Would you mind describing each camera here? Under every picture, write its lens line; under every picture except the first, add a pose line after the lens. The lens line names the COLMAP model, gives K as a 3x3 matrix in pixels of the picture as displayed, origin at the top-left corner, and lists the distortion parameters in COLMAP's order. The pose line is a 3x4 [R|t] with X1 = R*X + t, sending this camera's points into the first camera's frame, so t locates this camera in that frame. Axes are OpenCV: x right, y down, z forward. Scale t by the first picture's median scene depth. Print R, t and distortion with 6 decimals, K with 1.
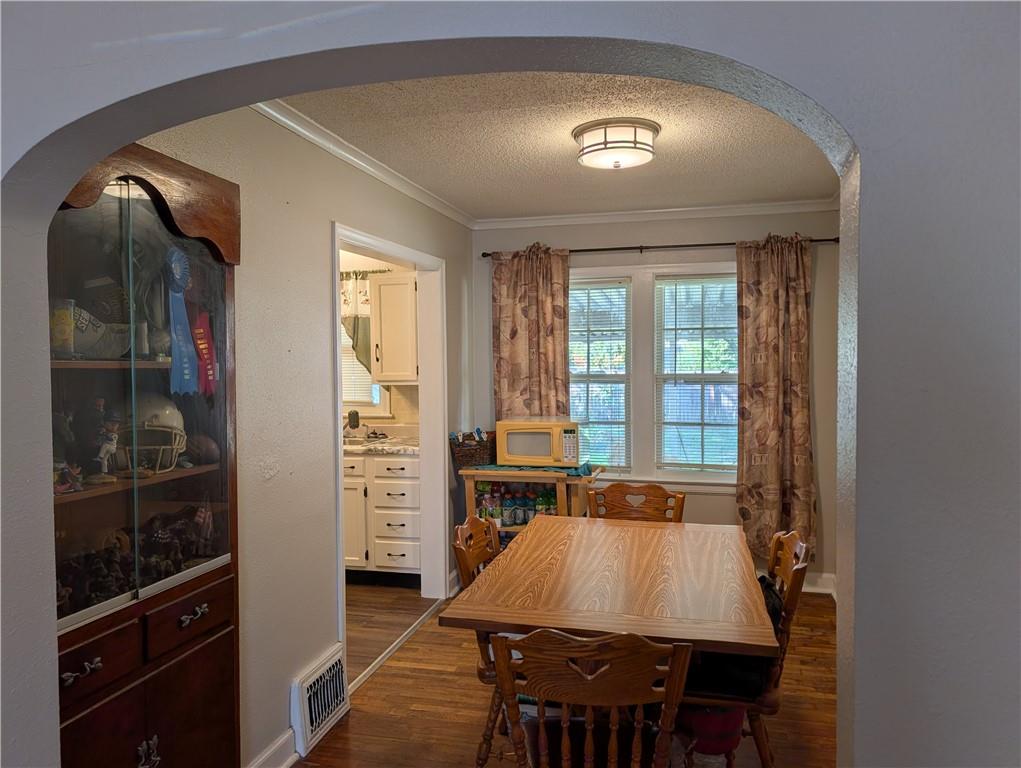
lens RADIAL K [[728.4, 0, 491.1], [0, 728.4, 379.9], [0, 0, 1]] dist [0.027840, -0.030883]
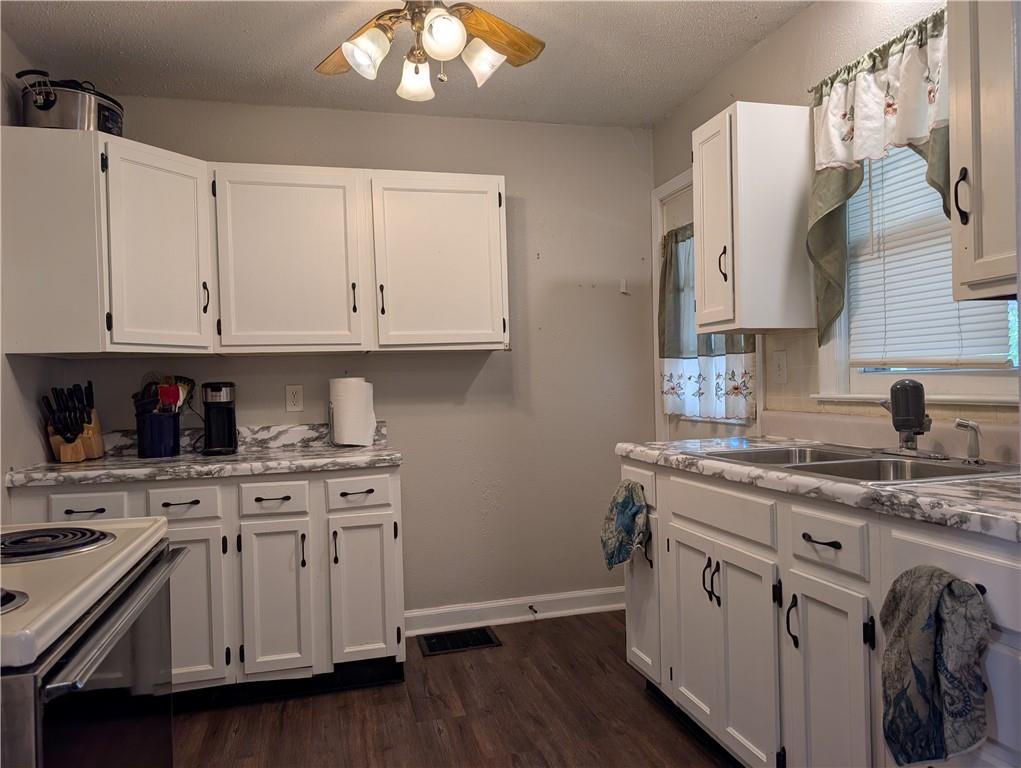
lens RADIAL K [[728.4, 0, 511.1], [0, 728.4, 391.7], [0, 0, 1]] dist [0.027840, -0.030883]
pose [[0.497064, 0.009397, -0.867663, 0.024675], [-0.000494, 0.999944, 0.010546, 0.047721], [0.867714, -0.004813, 0.497041, 0.722450]]
